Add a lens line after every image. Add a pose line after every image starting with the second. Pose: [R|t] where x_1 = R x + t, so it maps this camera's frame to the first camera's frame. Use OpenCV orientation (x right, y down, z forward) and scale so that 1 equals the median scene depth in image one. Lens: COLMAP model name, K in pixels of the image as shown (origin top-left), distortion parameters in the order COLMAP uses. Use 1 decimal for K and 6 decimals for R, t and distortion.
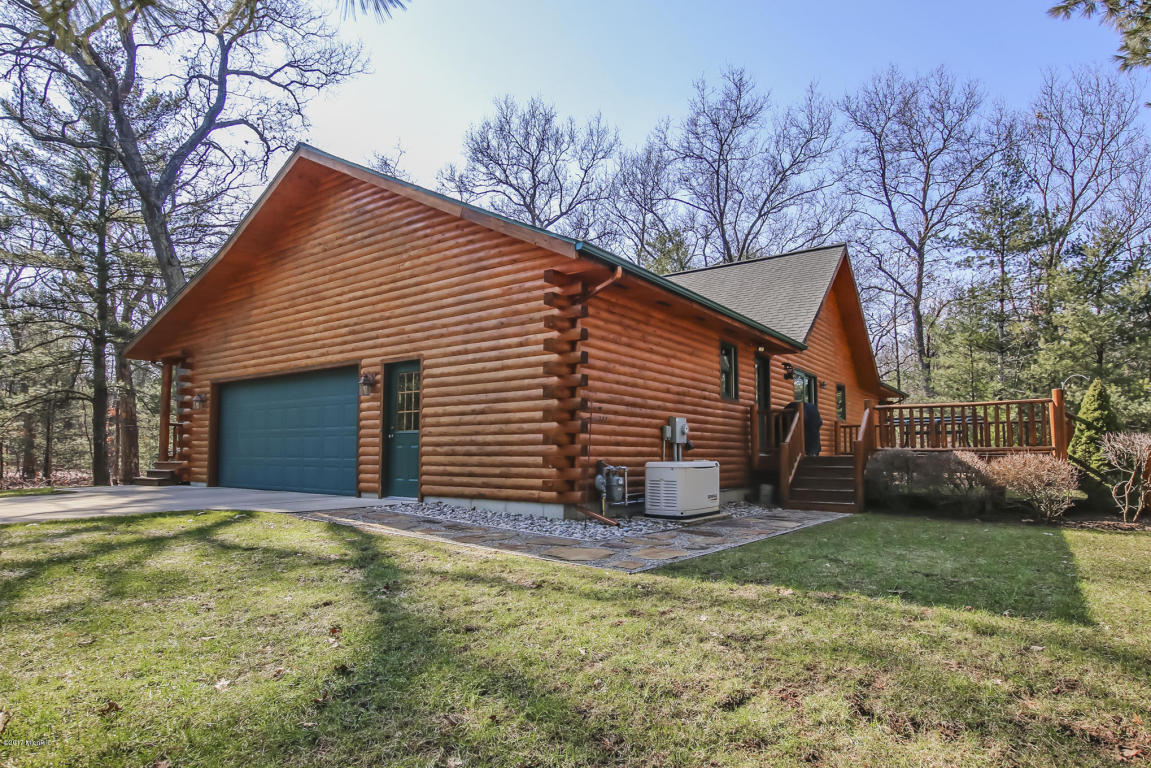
lens RADIAL K [[652.8, 0, 564.8], [0, 652.8, 380.2], [0, 0, 1]] dist [-0.030648, 0.000280]
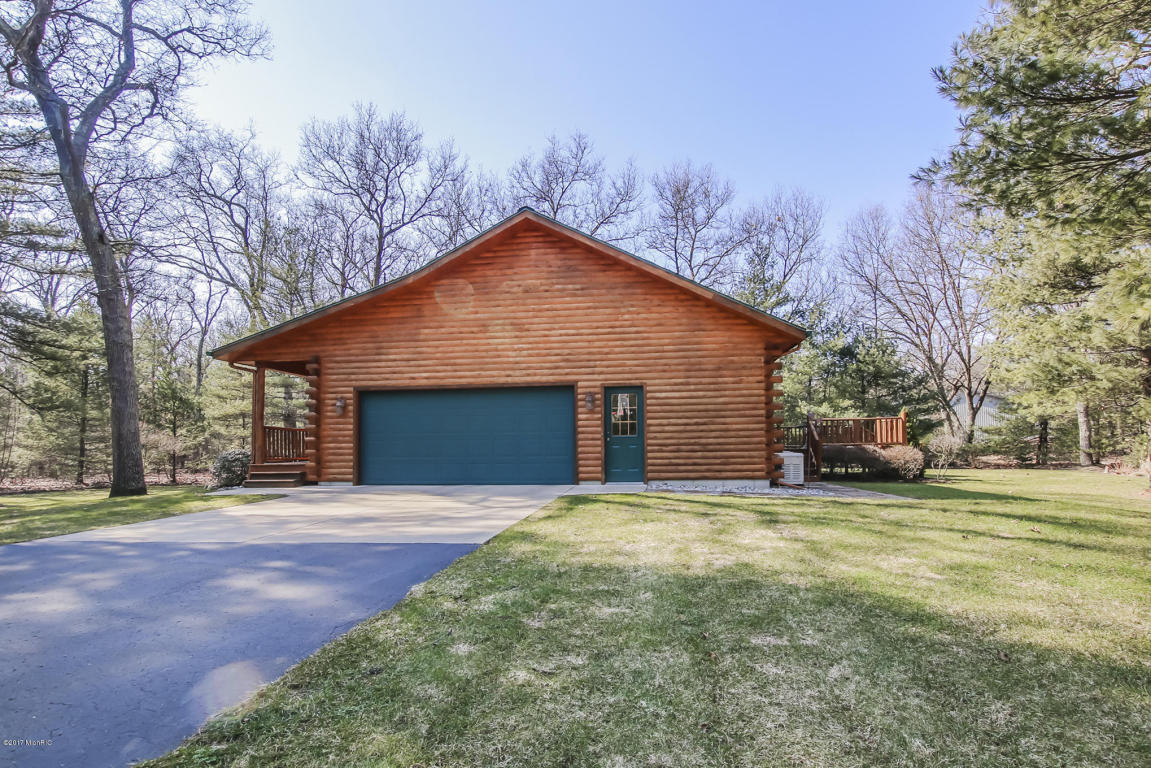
lens RADIAL K [[623.4, 0, 575.4], [0, 623.4, 384.5], [0, 0, 1]] dist [-0.029086, 0.003997]
pose [[0.870603, 0.034069, 0.490805, -0.978515], [-0.042042, 0.999102, 0.005222, -0.034206], [-0.490187, -0.025181, 0.871254, -0.117719]]
